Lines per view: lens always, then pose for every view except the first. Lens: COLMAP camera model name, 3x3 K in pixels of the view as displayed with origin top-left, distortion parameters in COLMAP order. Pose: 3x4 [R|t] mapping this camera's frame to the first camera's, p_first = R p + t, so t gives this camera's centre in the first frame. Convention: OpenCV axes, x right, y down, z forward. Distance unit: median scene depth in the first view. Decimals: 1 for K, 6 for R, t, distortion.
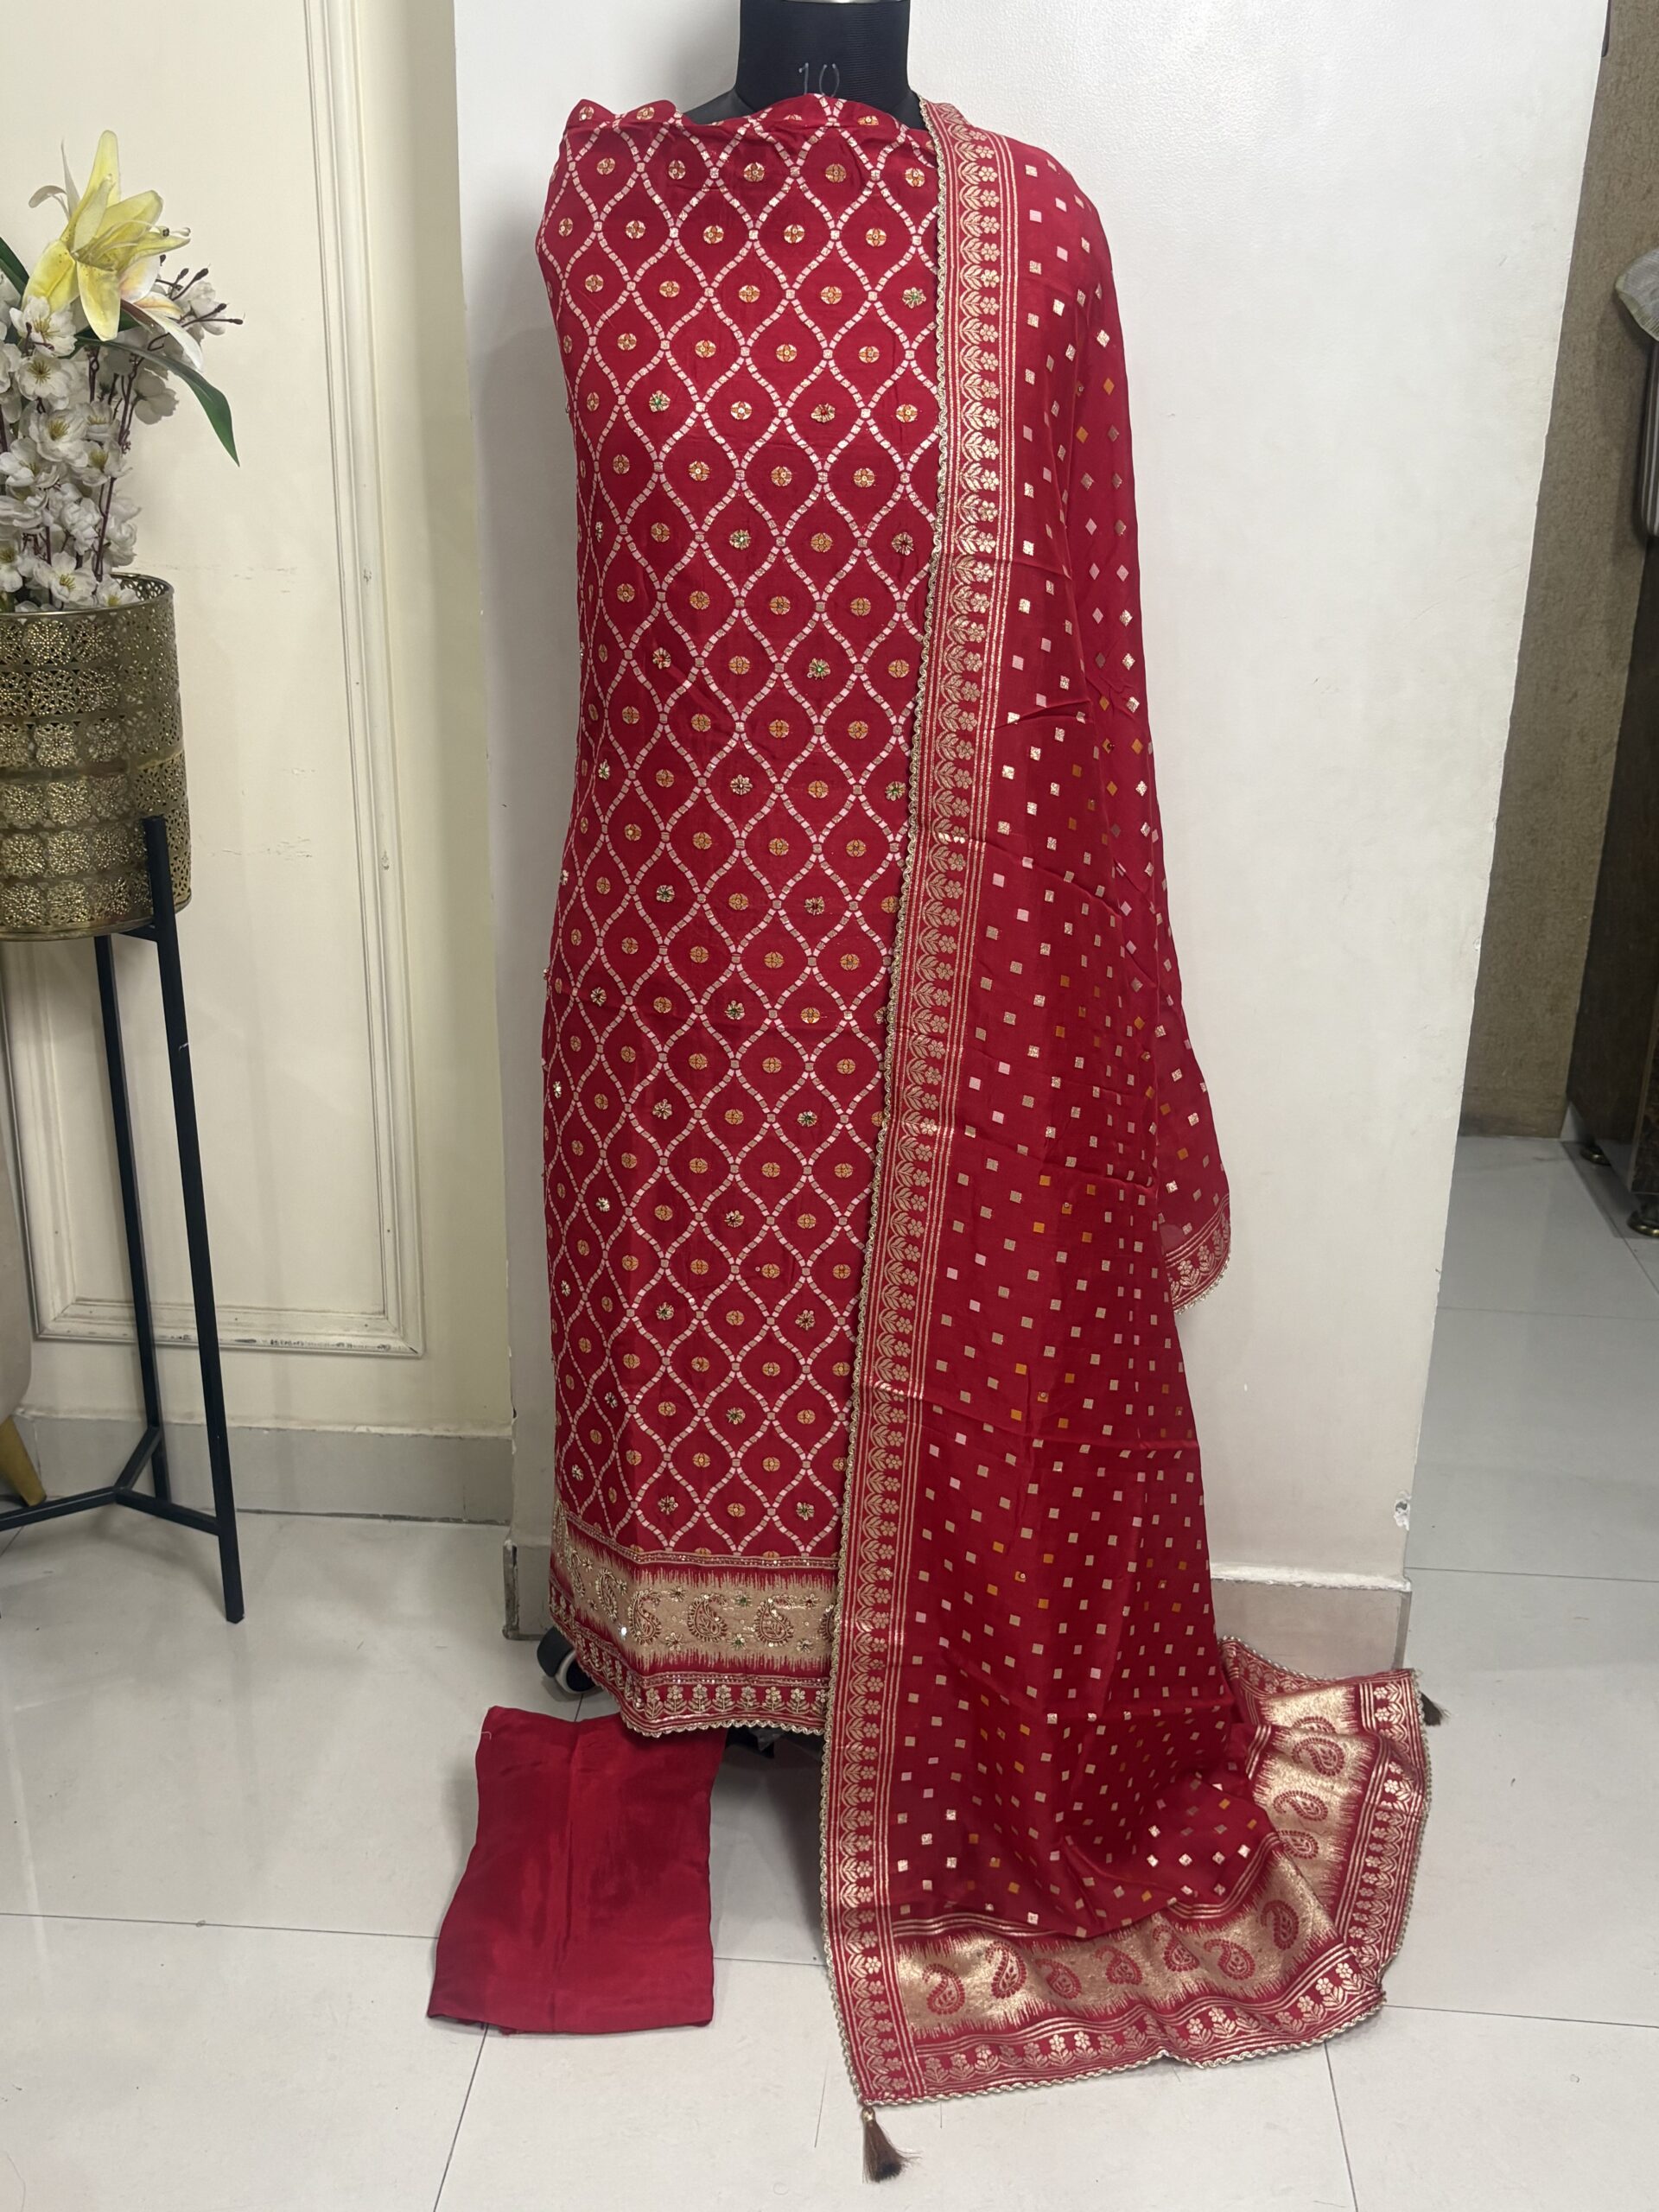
lens RADIAL K [[2150.8, 0, 836.3], [0, 2150.8, 1099.9], [0, 0, 1]] dist [0.009001, 0.000000]
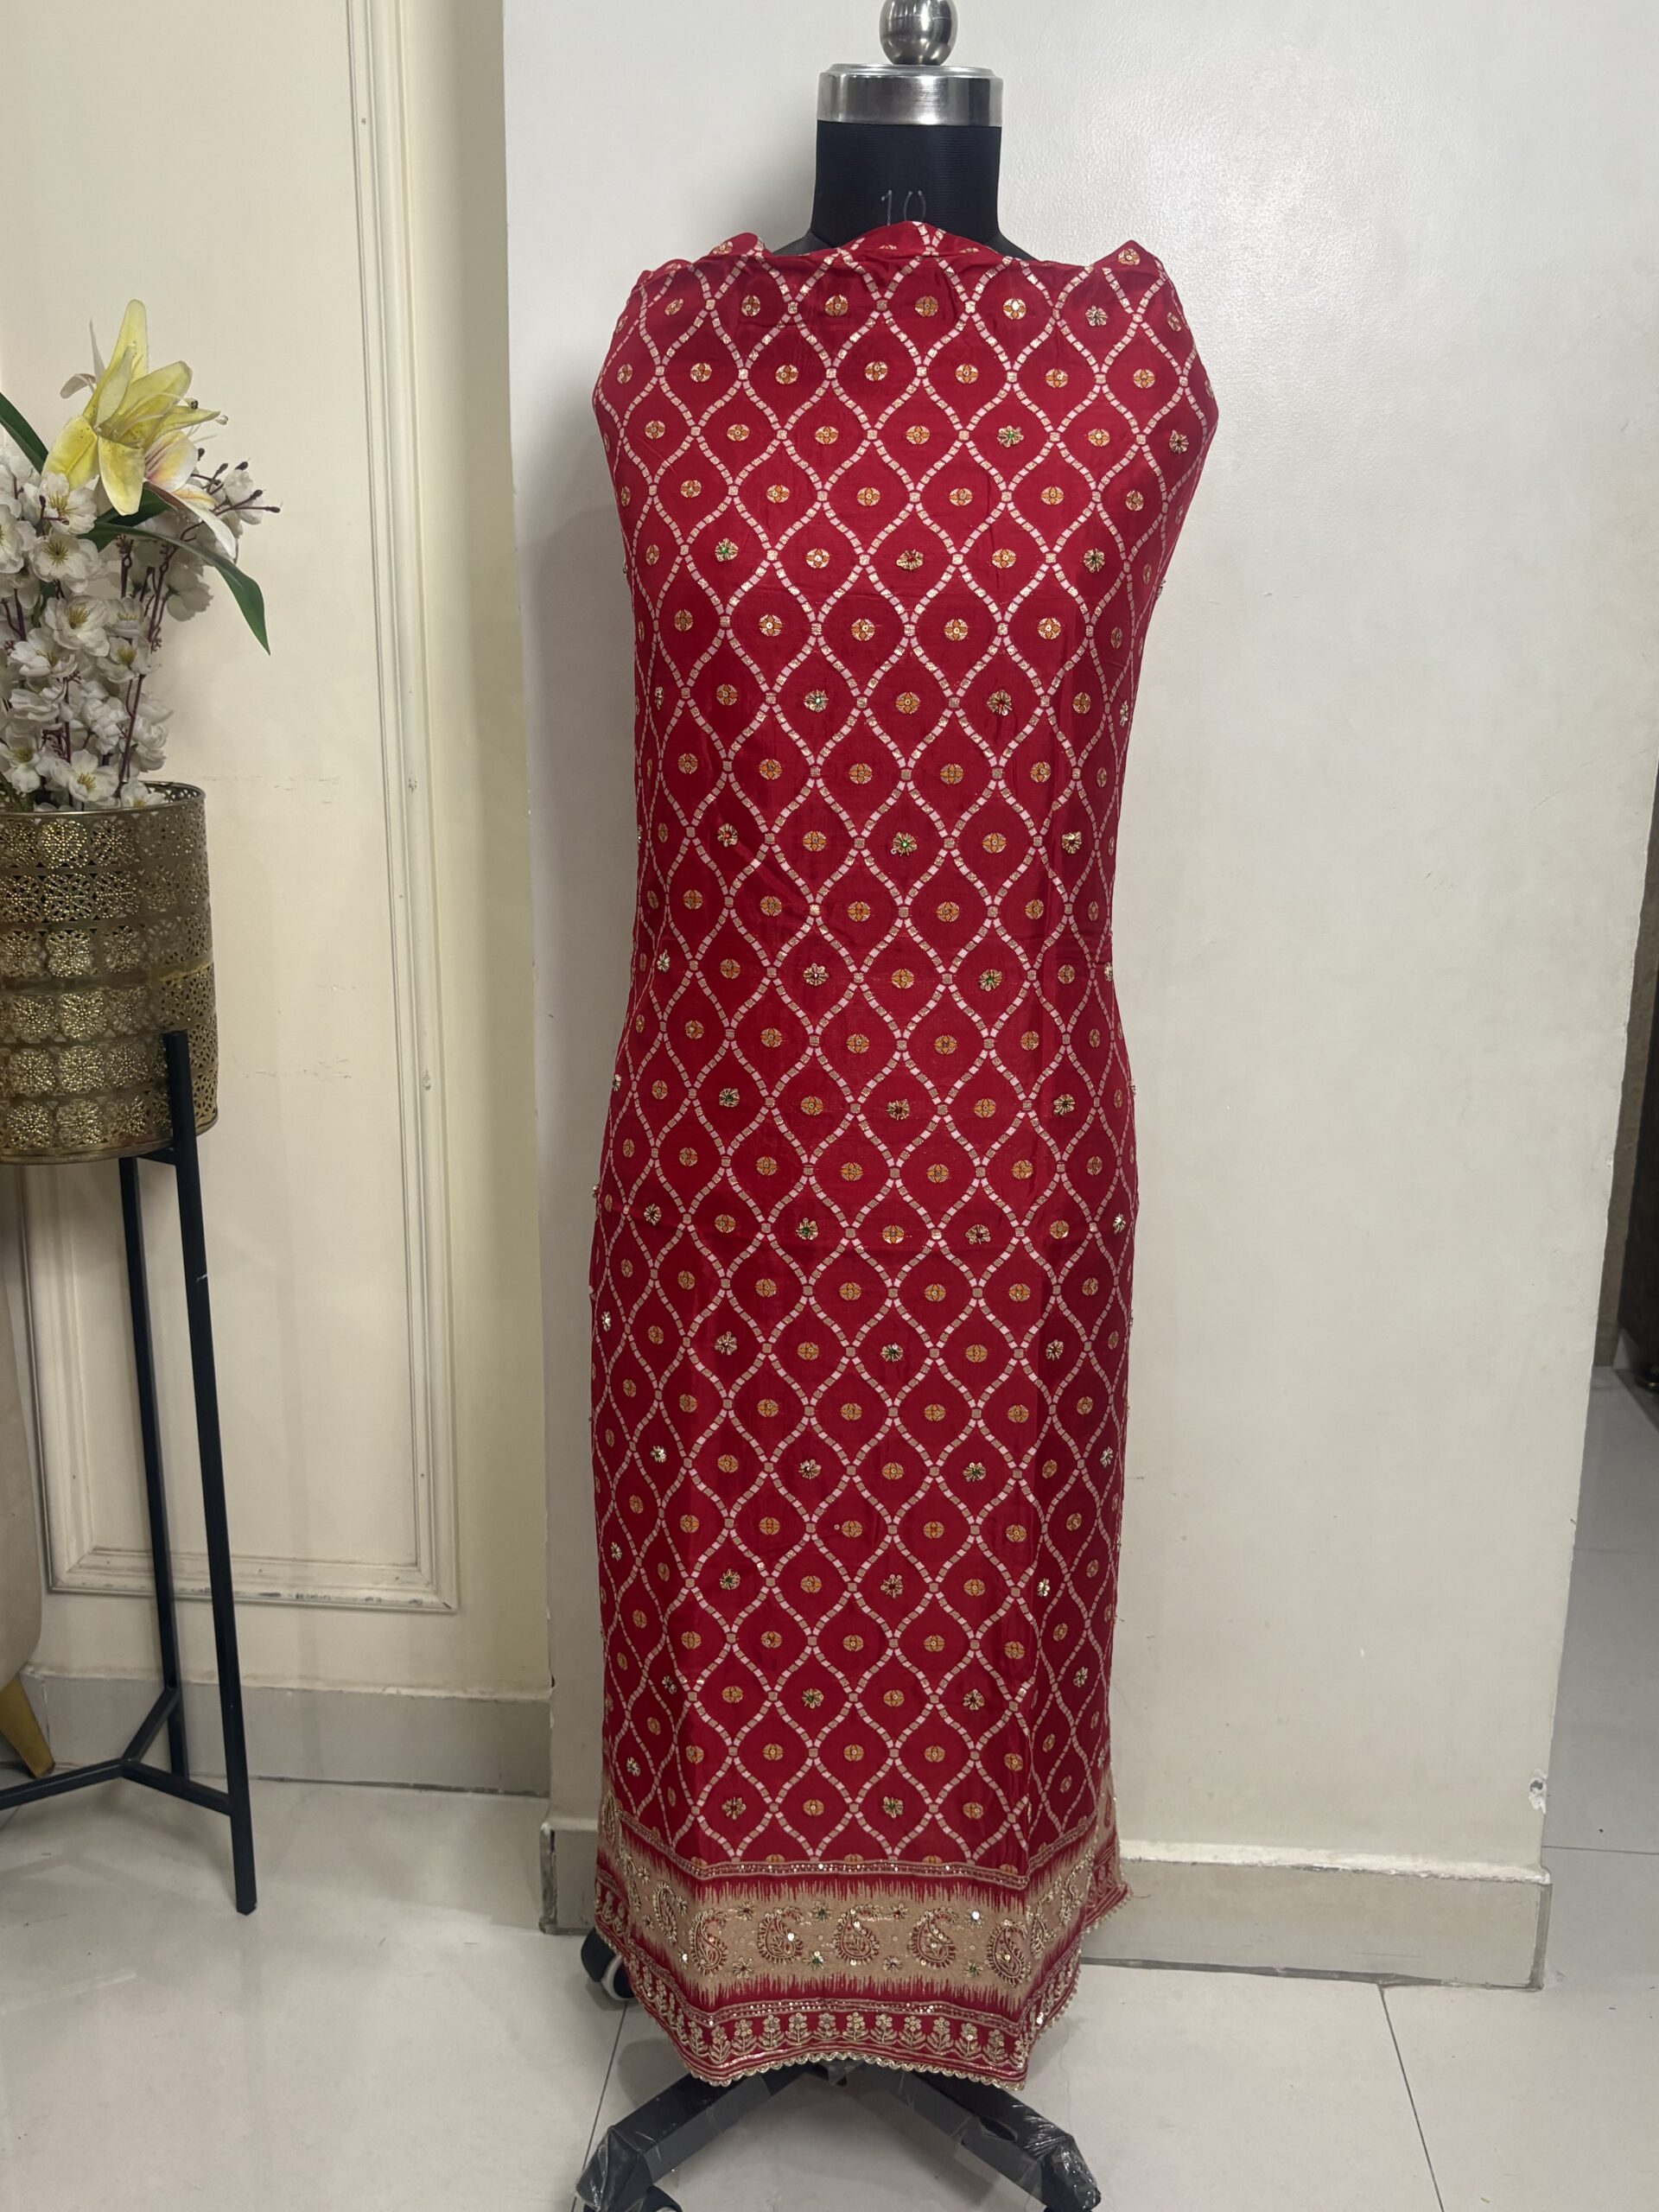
lens RADIAL K [[1902.3, 0, 811.5], [0, 1902.3, 1120.0], [0, 0, 1]] dist [0.005939, 0.011426]
pose [[0.999849, -0.006365, -0.016149, -0.024735], [0.004469, 0.993370, -0.114874, 0.002613], [0.016773, 0.114785, 0.993249, 0.165062]]
